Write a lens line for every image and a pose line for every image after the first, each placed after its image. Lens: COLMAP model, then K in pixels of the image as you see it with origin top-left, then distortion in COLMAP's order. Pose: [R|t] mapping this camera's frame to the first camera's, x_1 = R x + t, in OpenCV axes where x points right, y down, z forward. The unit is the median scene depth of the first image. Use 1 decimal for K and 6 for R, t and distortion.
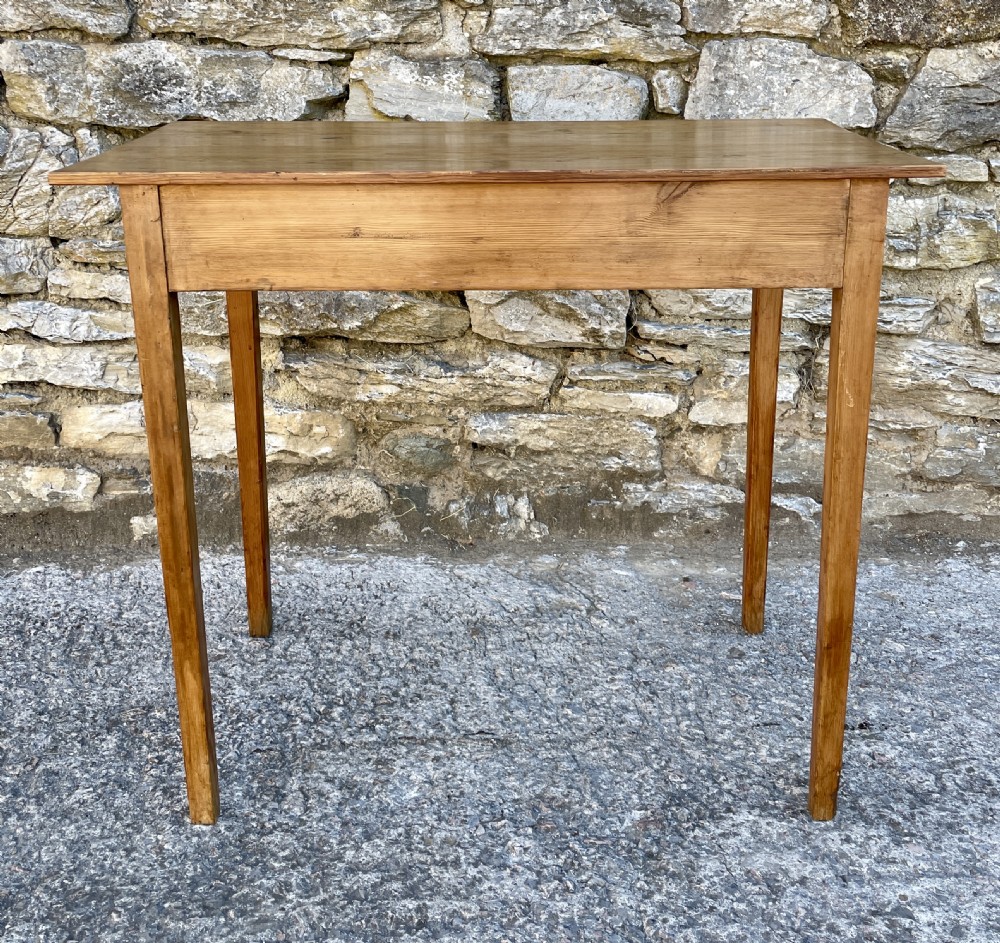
lens RADIAL K [[1176.6, 0, 509.7], [0, 1176.6, 336.1], [0, 0, 1]] dist [0.085670, -0.119934]
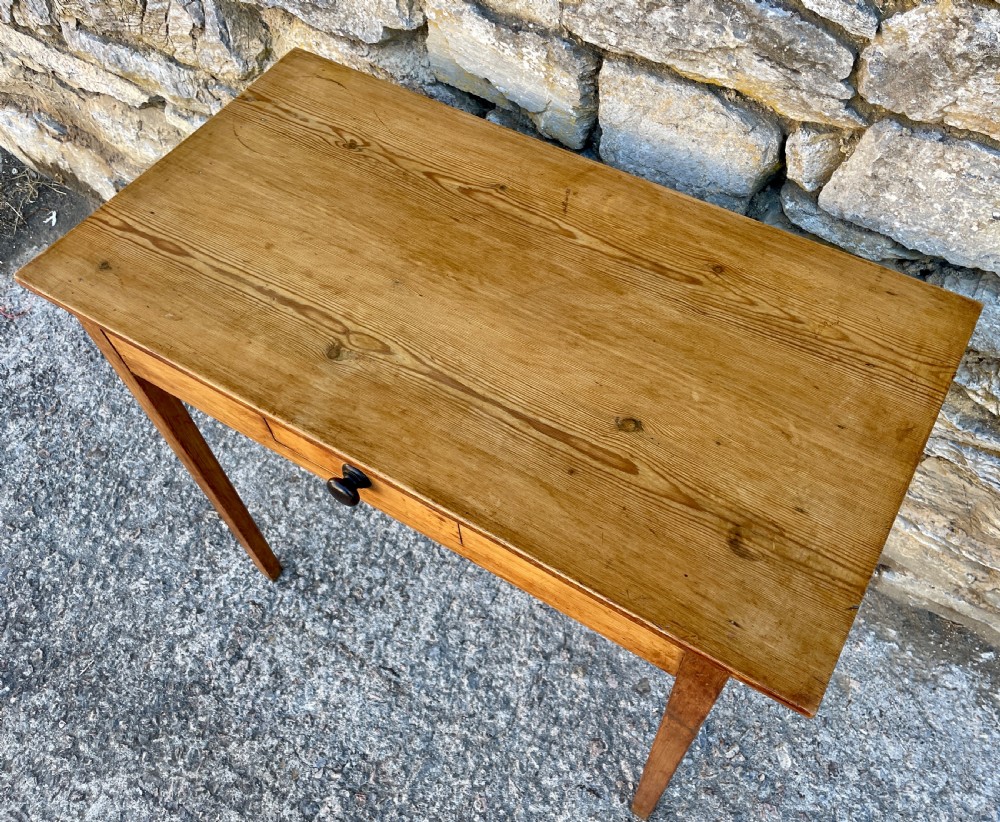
lens RADIAL K [[832.7, 0, 523.0], [0, 832.7, 421.2], [0, 0, 1]] dist [0.078324, -0.103989]
pose [[0.841894, 0.440623, -0.311553, 0.218884], [-0.121683, 0.717468, 0.685882, -0.422212], [0.525745, -0.539529, 0.657648, 0.519100]]
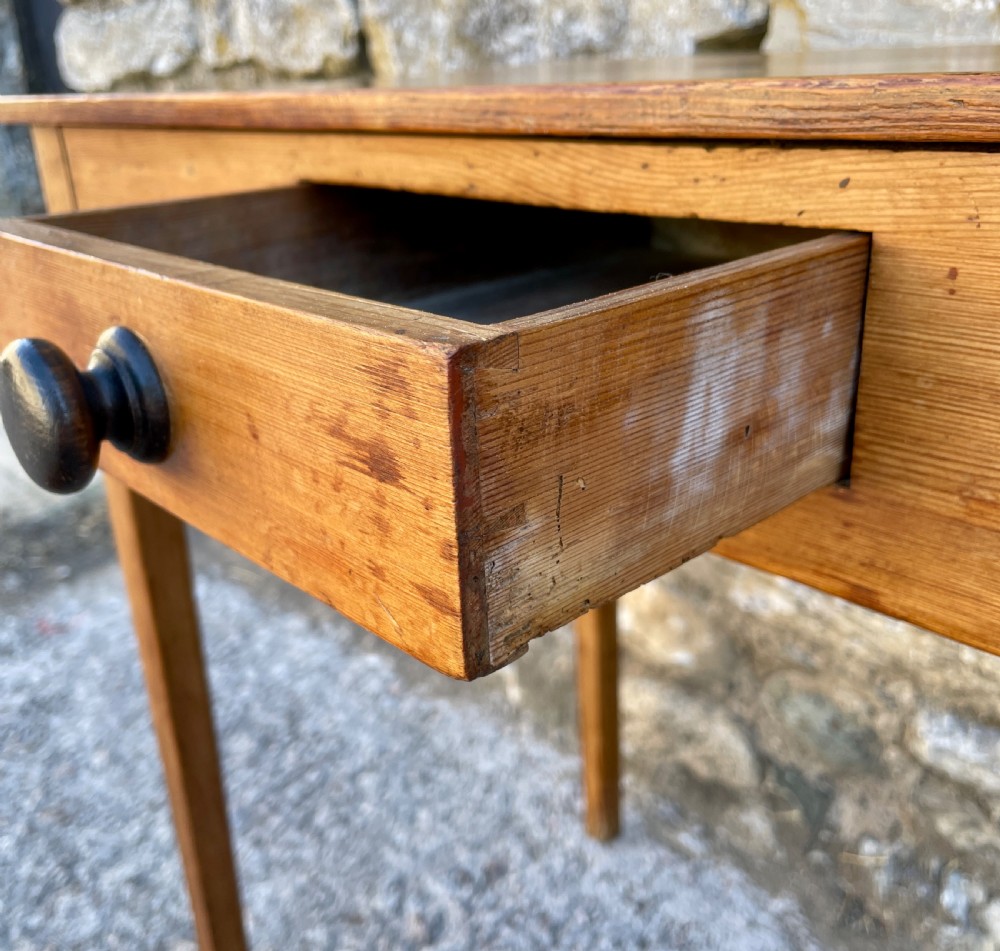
lens RADIAL K [[1041.9, 0, 488.0], [0, 1041.9, 478.6], [0, 0, 1]] dist [0.061172, -0.114102]
pose [[0.652092, 0.257540, -0.713056, 0.149467], [-0.154037, 0.965923, 0.208003, -0.096159], [0.742326, -0.025800, 0.669542, 0.625689]]
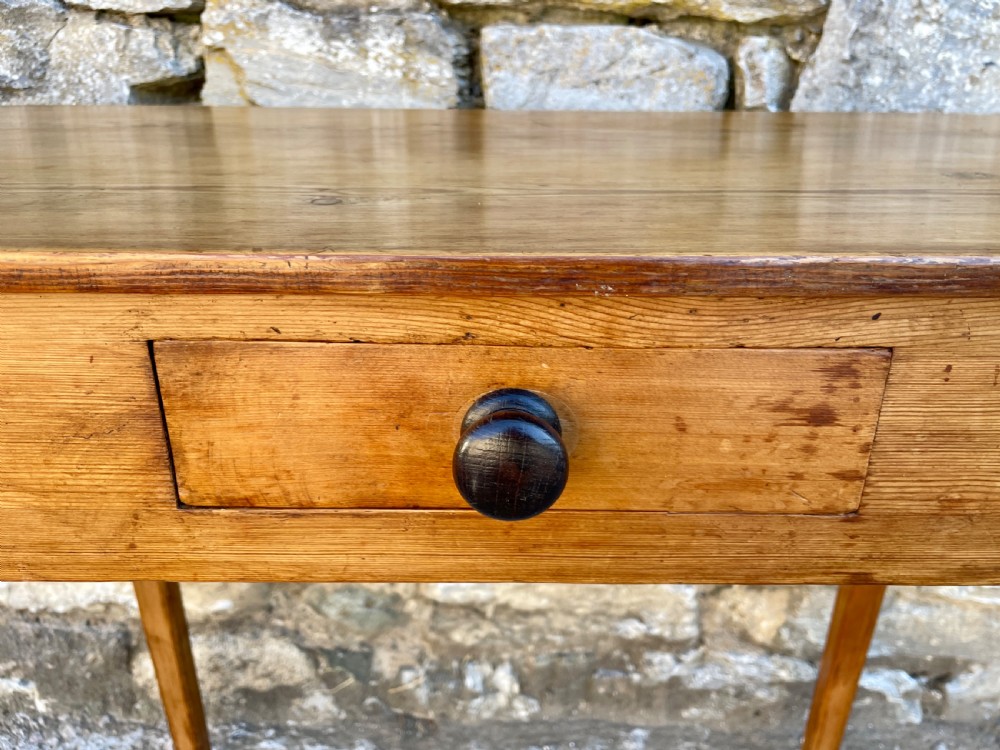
lens RADIAL K [[784.8, 0, 509.5], [0, 784.8, 379.4], [0, 0, 1]] dist [0.069826, -0.119402]
pose [[0.999627, 0.020629, -0.017904, 0.021997], [-0.017826, 0.989328, 0.144613, -0.118110], [0.020696, -0.144240, 0.989326, 0.609687]]
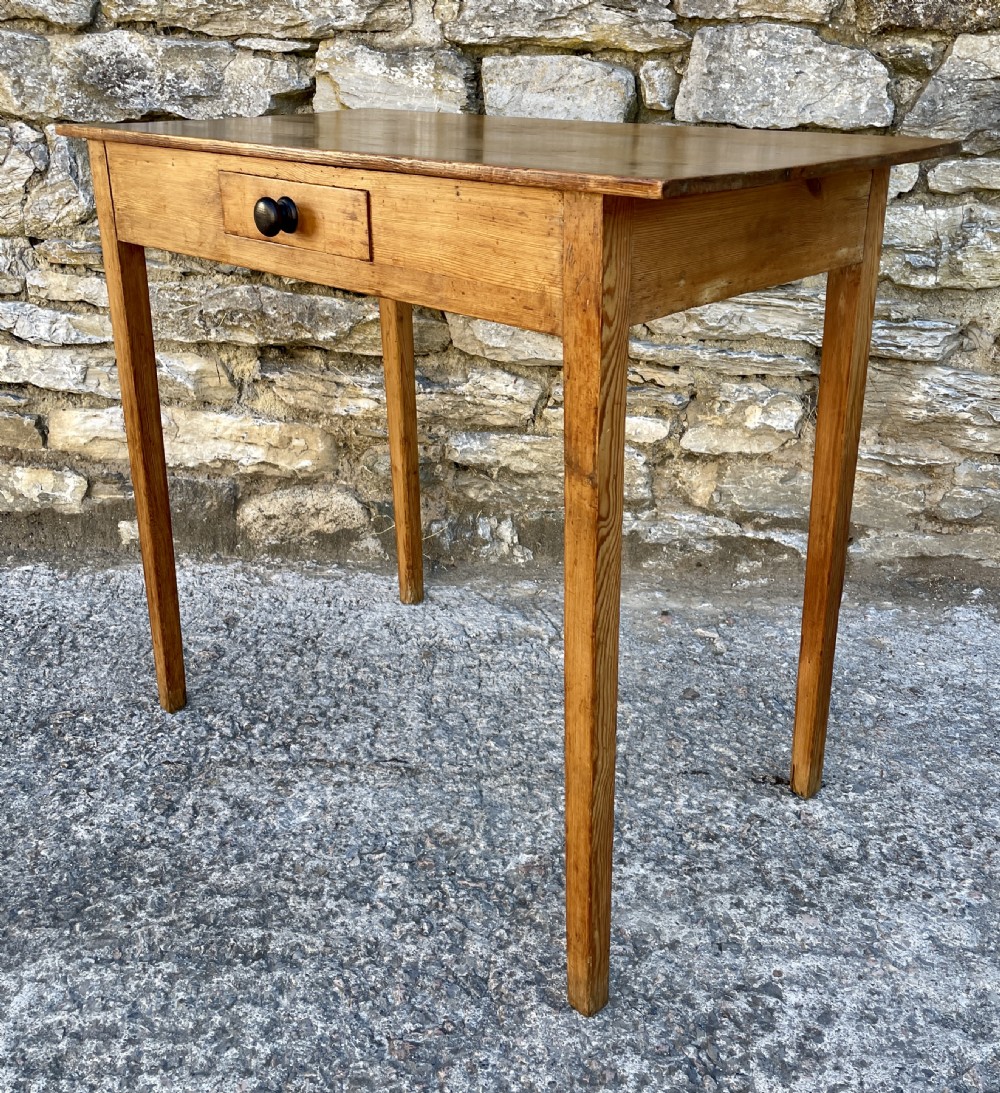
lens RADIAL K [[1148.7, 0, 529.7], [0, 1148.7, 452.2], [0, 0, 1]] dist [0.083663, -0.119126]
pose [[0.991473, 0.038251, -0.124572, 0.161569], [-0.027921, 0.996105, 0.083636, 0.002442], [0.127286, -0.079445, 0.988679, 0.086758]]
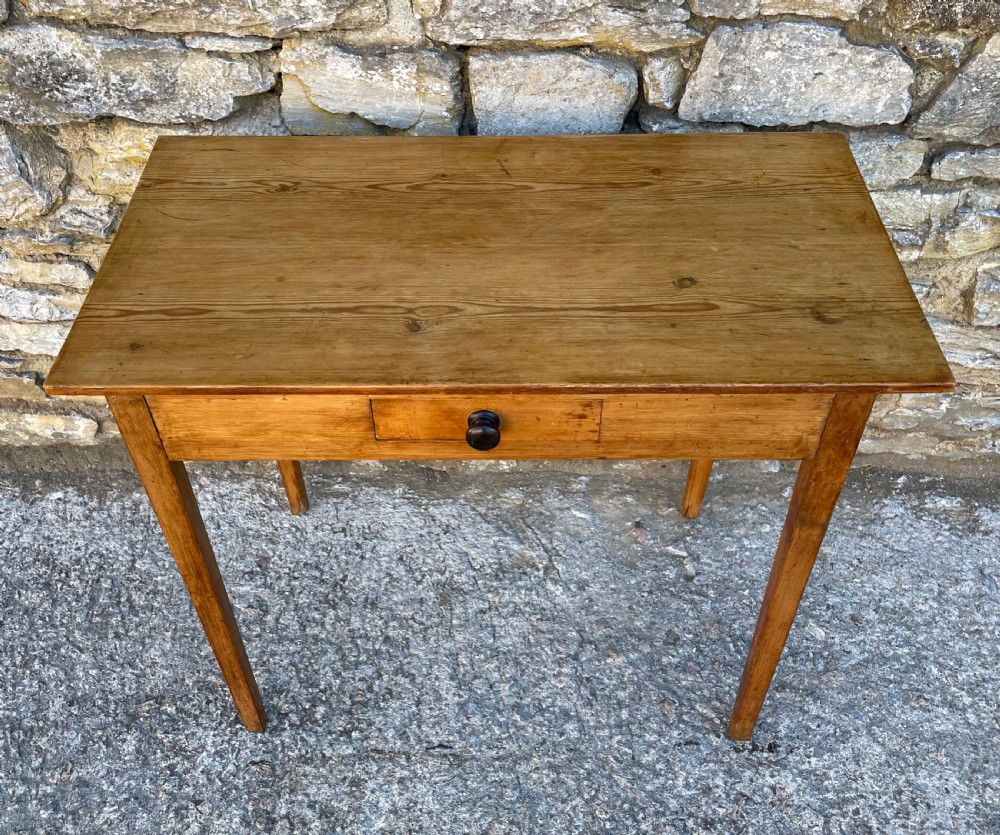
lens RADIAL K [[971.7, 0, 482.3], [0, 971.7, 423.9], [0, 0, 1]] dist [0.088721, -0.122737]
pose [[0.998997, 0.020585, -0.039753, 0.040795], [0.002983, 0.855418, 0.517930, -0.367910], [0.044668, -0.517529, 0.854499, 0.283447]]
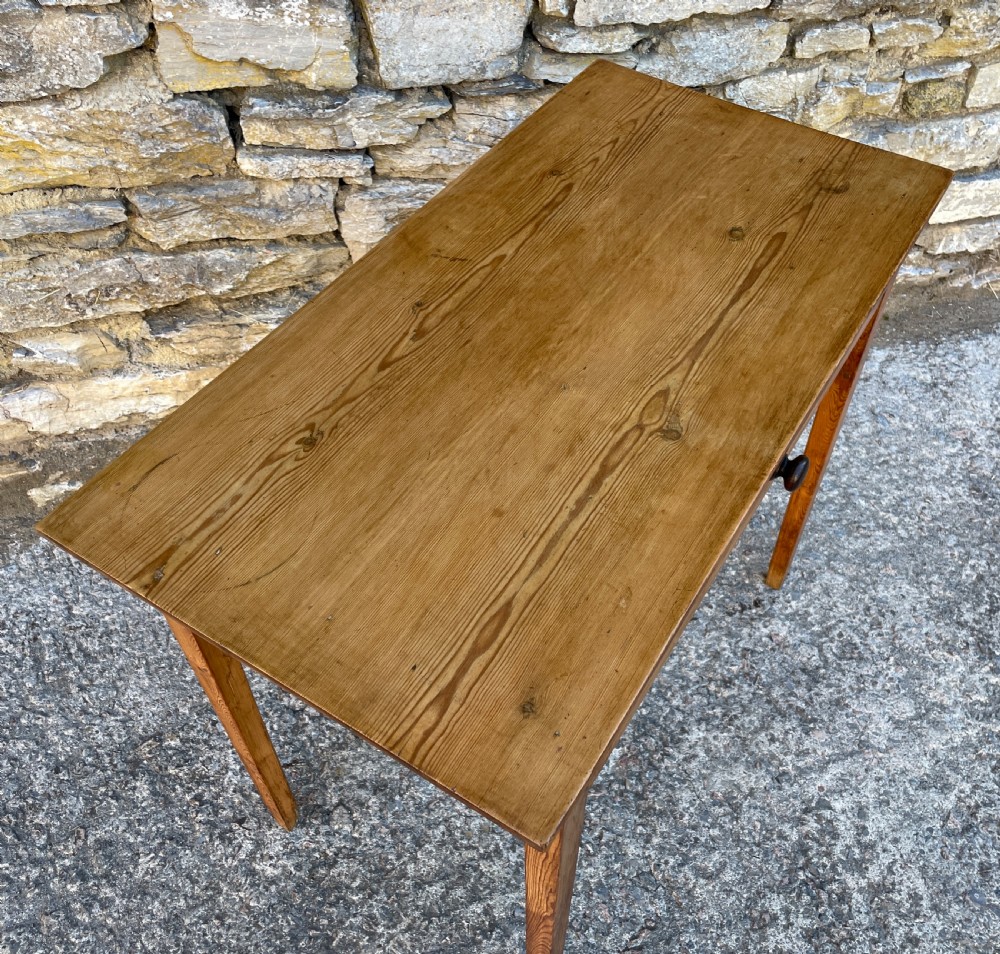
lens RADIAL K [[966.5, 0, 555.5], [0, 966.5, 465.6], [0, 0, 1]] dist [0.081979, -0.112861]
pose [[0.950947, -0.211517, 0.225744, -0.094544], [0.041709, 0.810728, 0.583935, -0.344887], [-0.306529, -0.545876, 0.779782, 0.284138]]
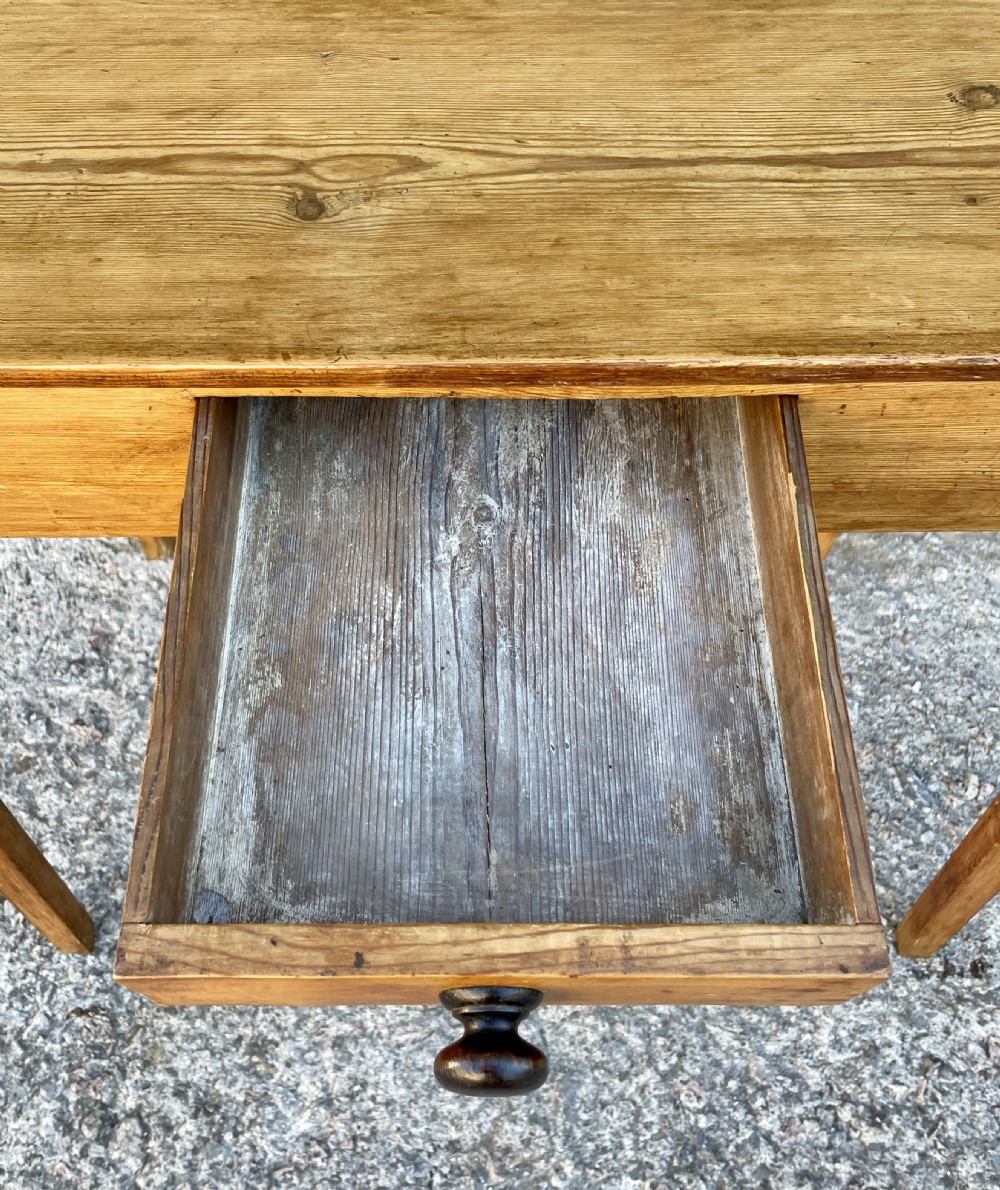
lens RADIAL K [[1138.3, 0, 480.1], [0, 1138.3, 533.7], [0, 0, 1]] dist [0.067666, -0.102467]
pose [[0.999770, 0.016283, -0.013983, 0.018745], [-0.003839, 0.776668, 0.629899, -0.227777], [0.021117, -0.629700, 0.776551, 0.545605]]
